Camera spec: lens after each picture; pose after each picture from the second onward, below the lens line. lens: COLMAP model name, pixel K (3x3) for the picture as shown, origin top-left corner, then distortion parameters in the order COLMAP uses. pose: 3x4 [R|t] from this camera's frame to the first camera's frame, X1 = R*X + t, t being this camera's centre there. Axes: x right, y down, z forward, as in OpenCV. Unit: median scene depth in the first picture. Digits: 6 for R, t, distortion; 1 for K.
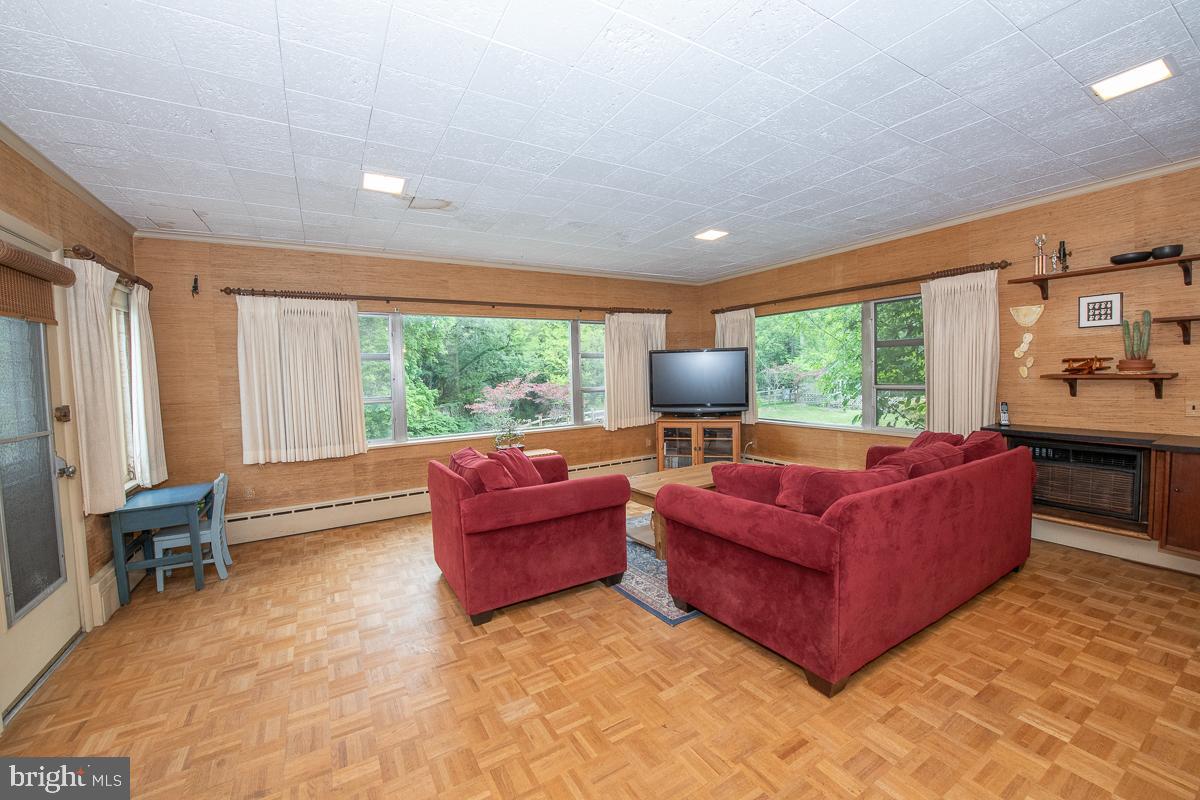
lens RADIAL K [[473.6, 0, 606.5], [0, 473.6, 396.1], [0, 0, 1]] dist [-0.016260, -0.001265]
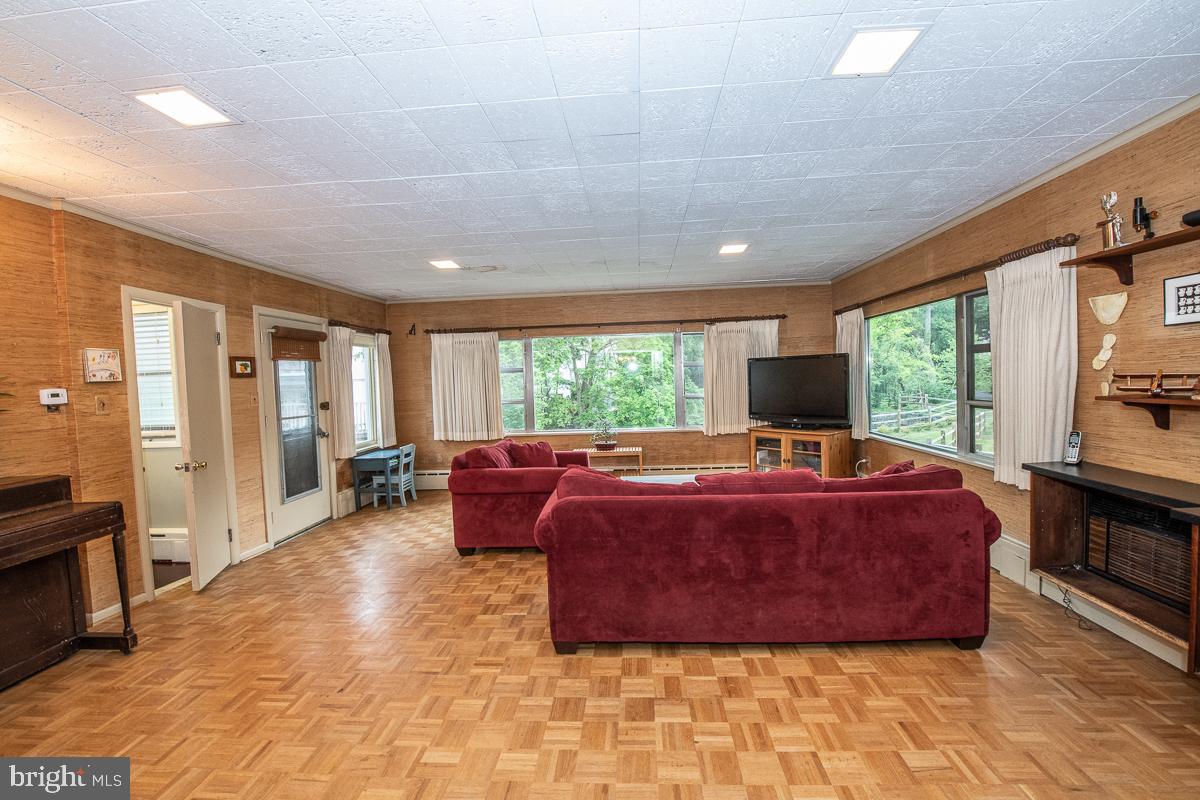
lens RADIAL K [[473.6, 0, 608.7], [0, 473.6, 396.2], [0, 0, 1]] dist [-0.016260, -0.001265]
pose [[0.824057, 0.022934, -0.566043, 0.624316], [-0.020257, 0.999734, 0.011014, -0.032318], [0.566145, 0.002390, 0.824302, 0.014134]]
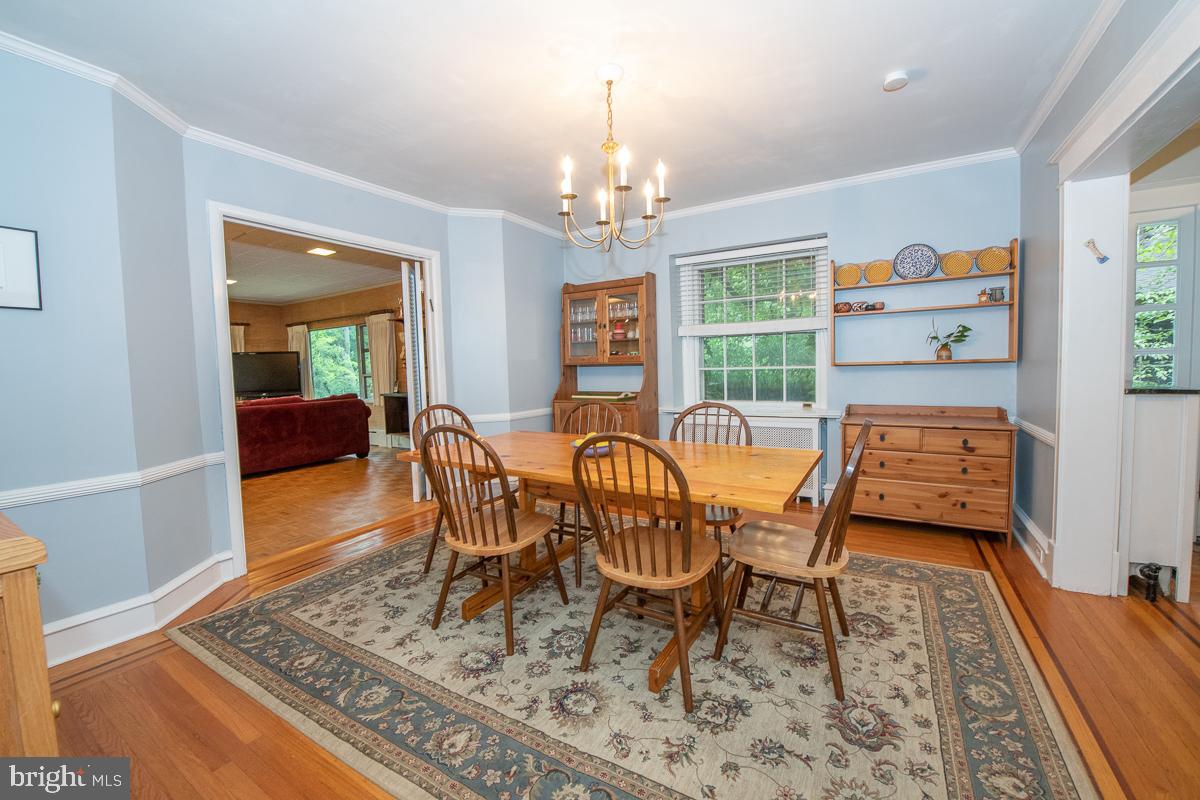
lens RADIAL K [[473.6, 0, 607.5], [0, 473.6, 396.5], [0, 0, 1]] dist [-0.016260, -0.001265]
pose [[0.880776, -0.027212, 0.472752, 0.650762], [0.030698, 0.999529, 0.000341, 0.100060], [-0.472538, 0.014212, 0.881196, -1.104207]]
